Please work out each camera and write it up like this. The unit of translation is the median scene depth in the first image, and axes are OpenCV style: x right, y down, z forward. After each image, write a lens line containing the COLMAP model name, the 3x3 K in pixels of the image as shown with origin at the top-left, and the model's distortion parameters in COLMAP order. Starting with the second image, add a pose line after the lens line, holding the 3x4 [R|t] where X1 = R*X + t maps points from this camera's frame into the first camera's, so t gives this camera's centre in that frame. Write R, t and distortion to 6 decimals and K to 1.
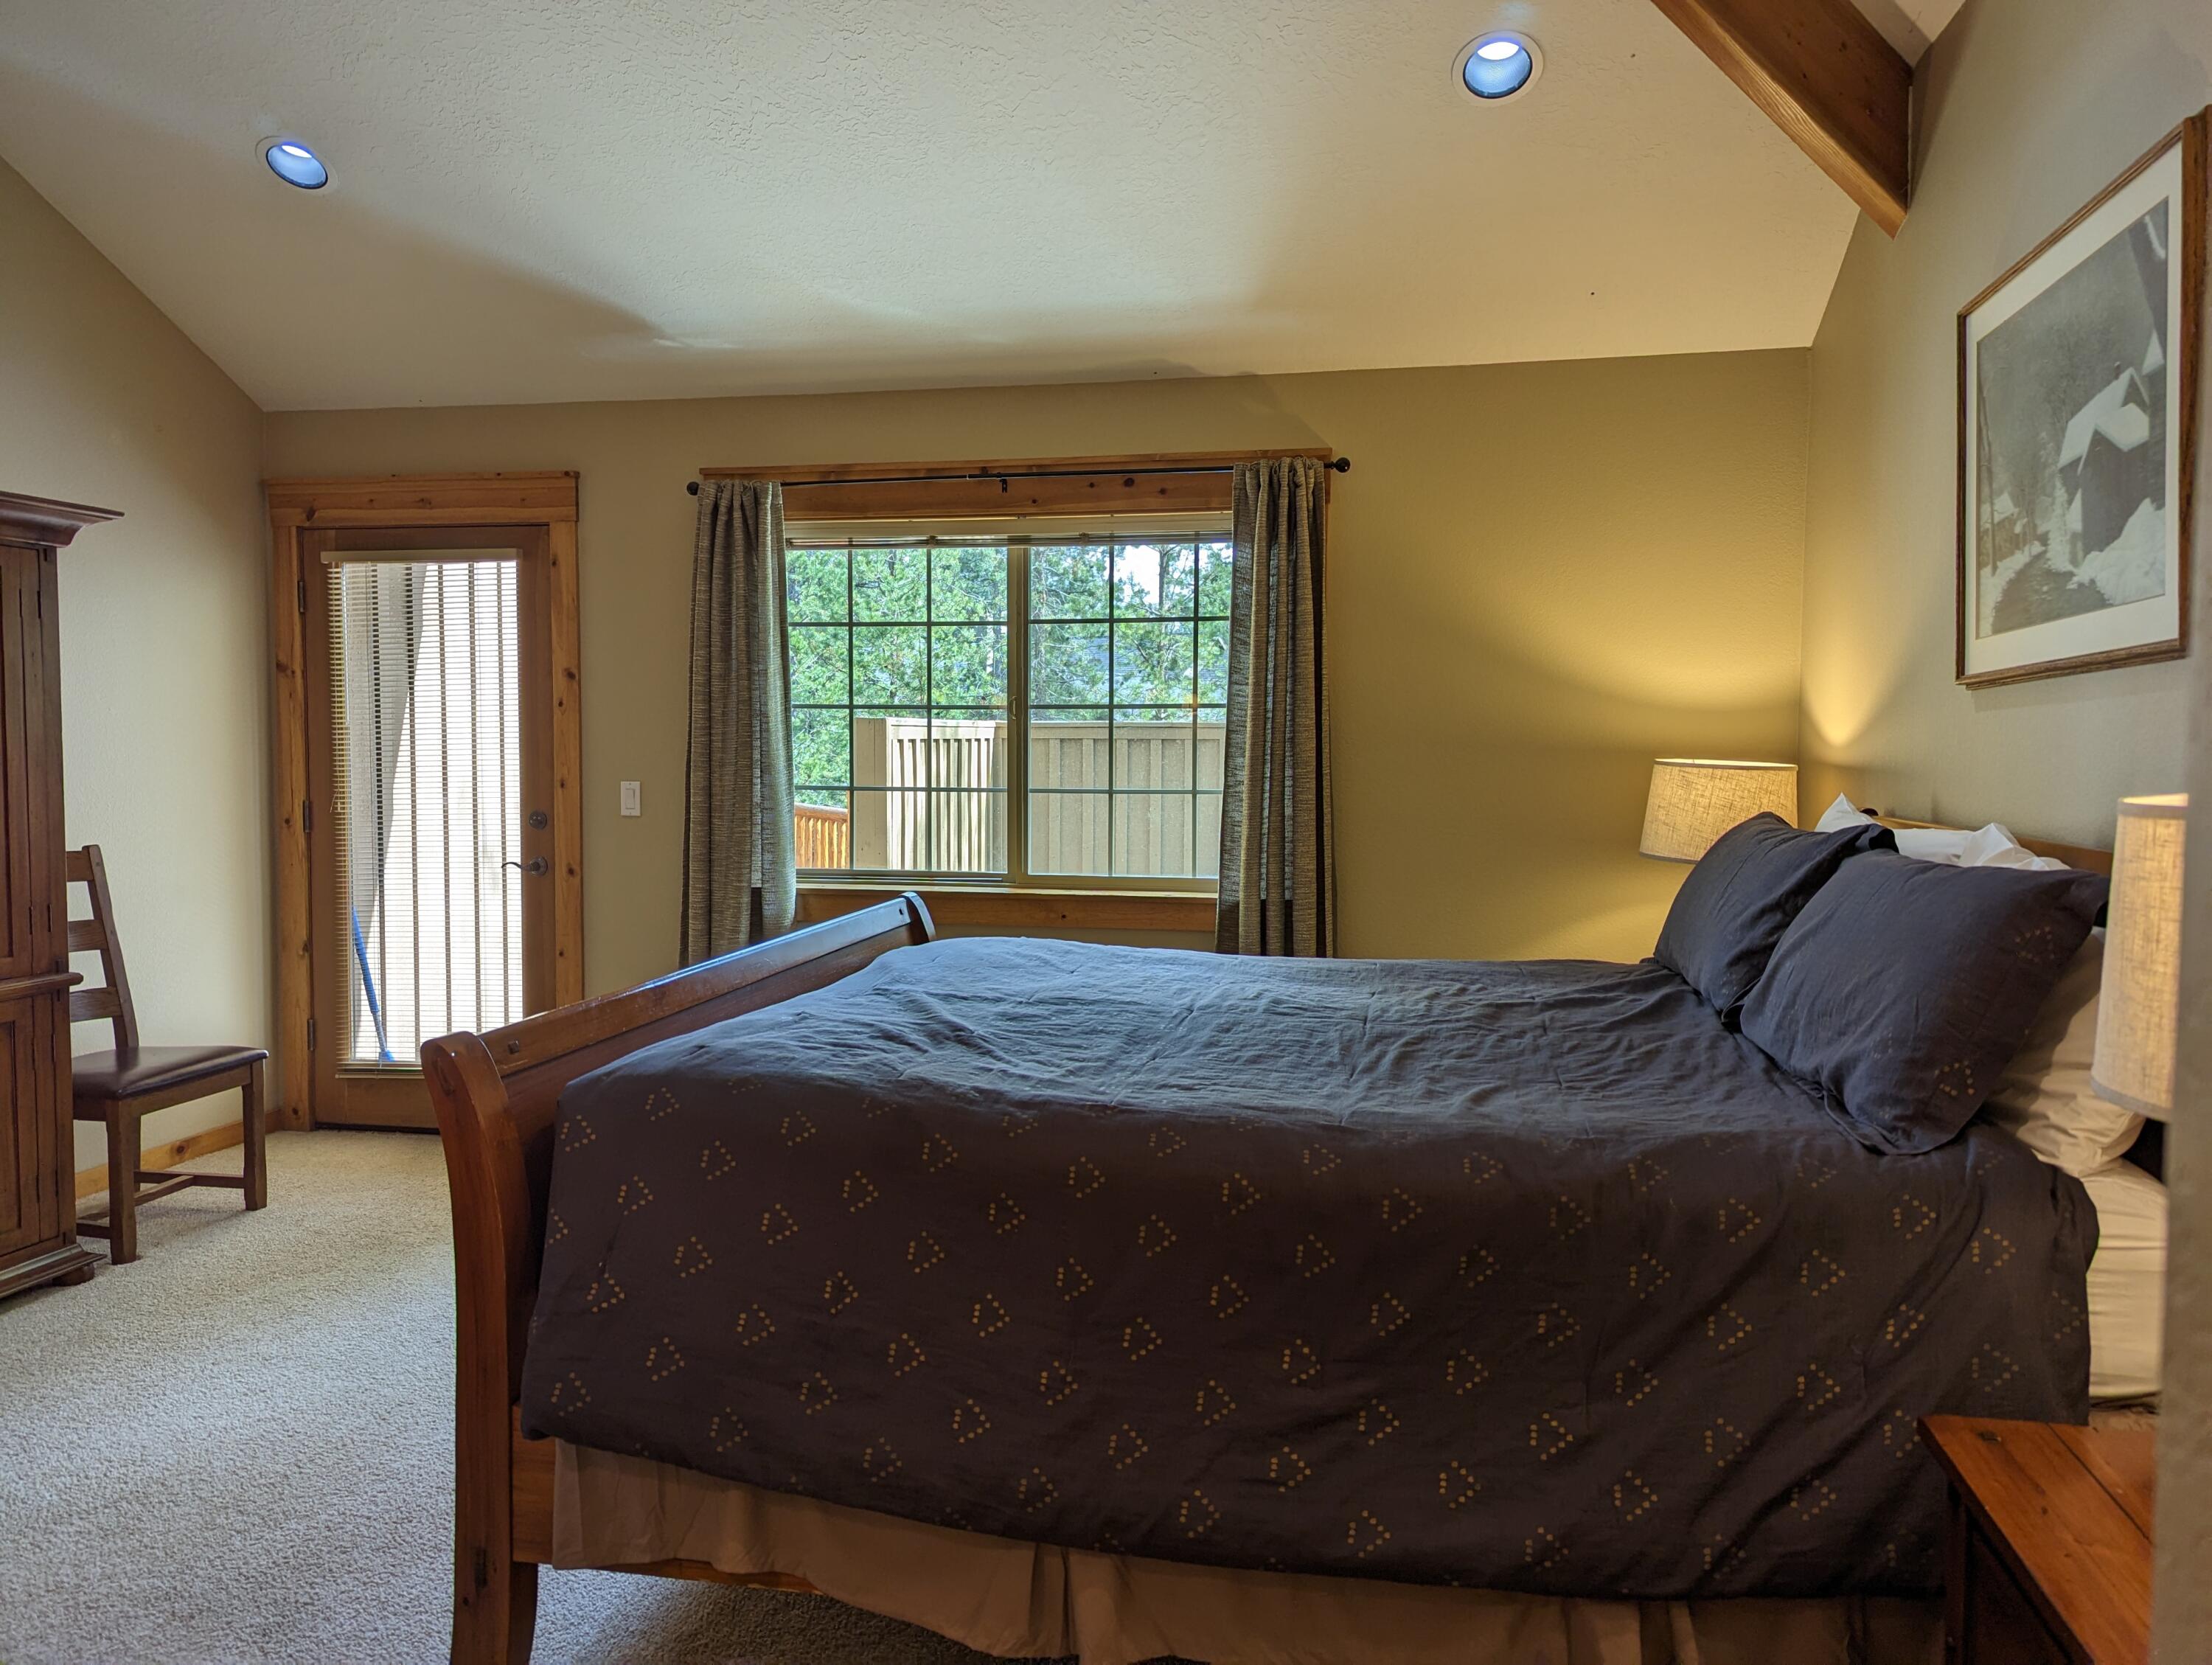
lens RADIAL K [[1550.1, 0, 1092.6], [0, 1550.1, 824.5], [0, 0, 1]] dist [0.047046, -0.024931]
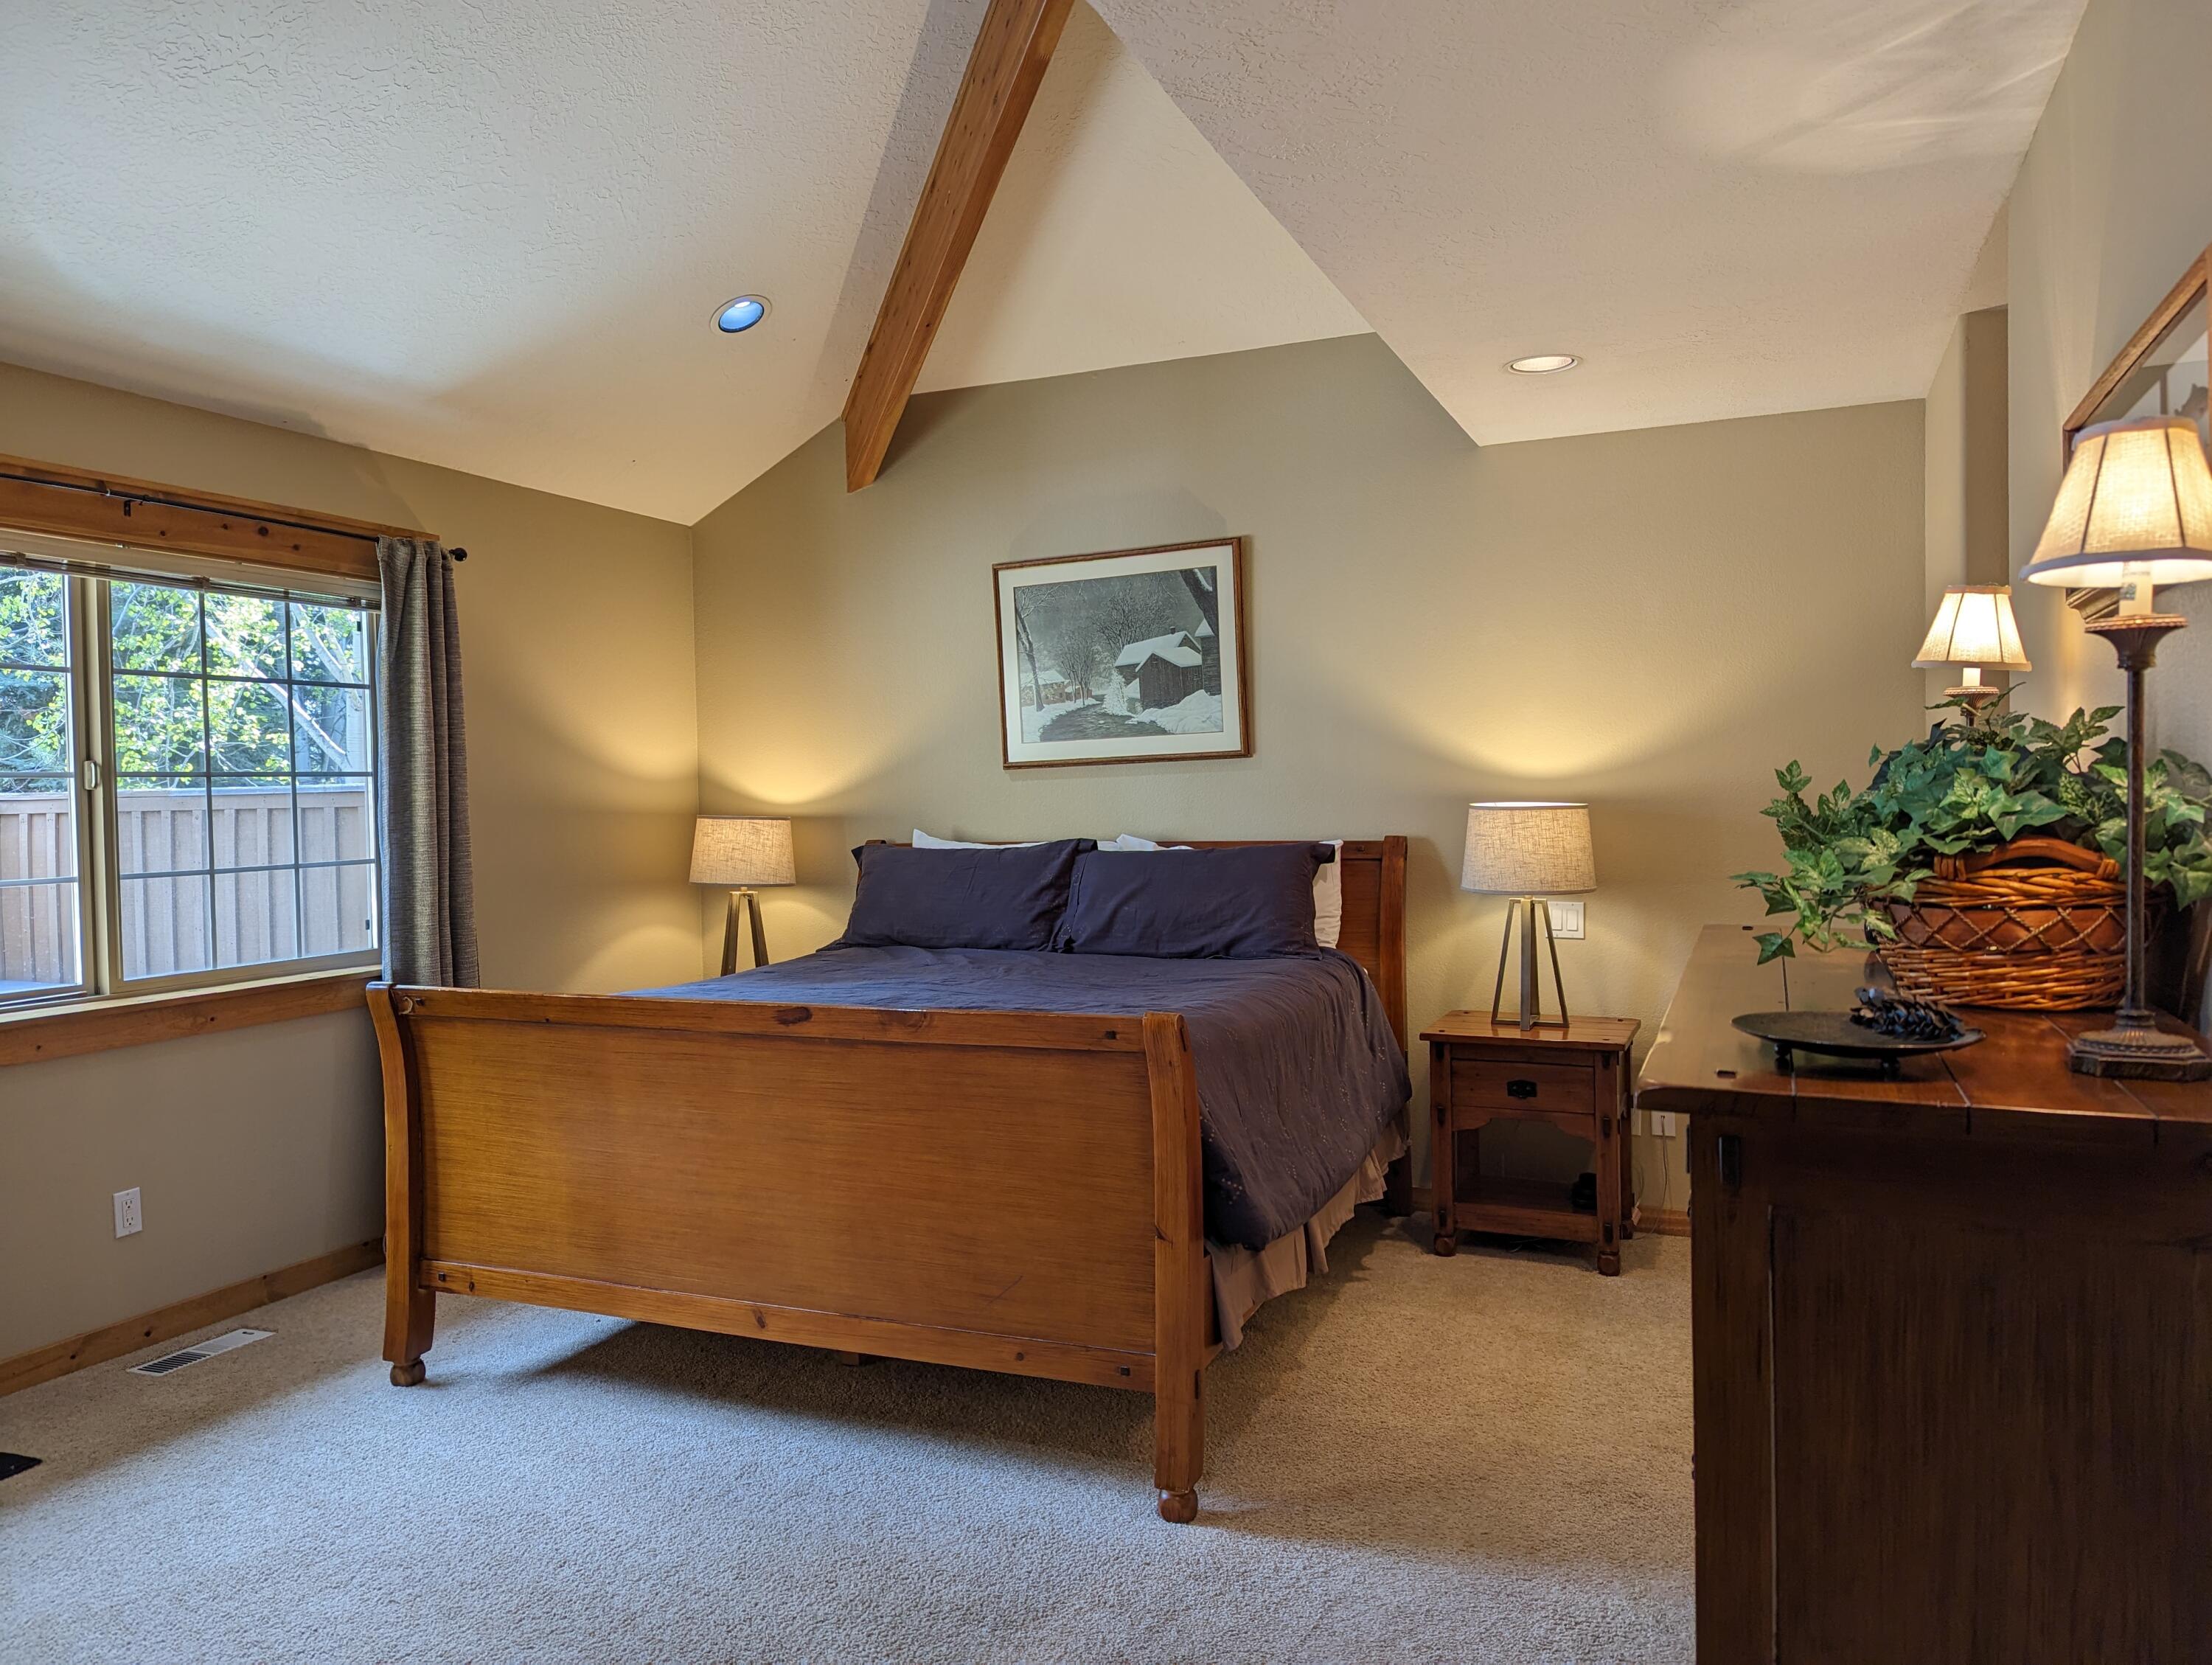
lens RADIAL K [[1550.1, 0, 1092.6], [0, 1550.1, 824.5], [0, 0, 1]] dist [0.047046, -0.024931]
pose [[0.202588, -0.024899, 0.978948, -0.803026], [0.073188, 0.997266, 0.010219, -0.021771], [-0.976525, 0.069578, 0.203856, 0.351613]]
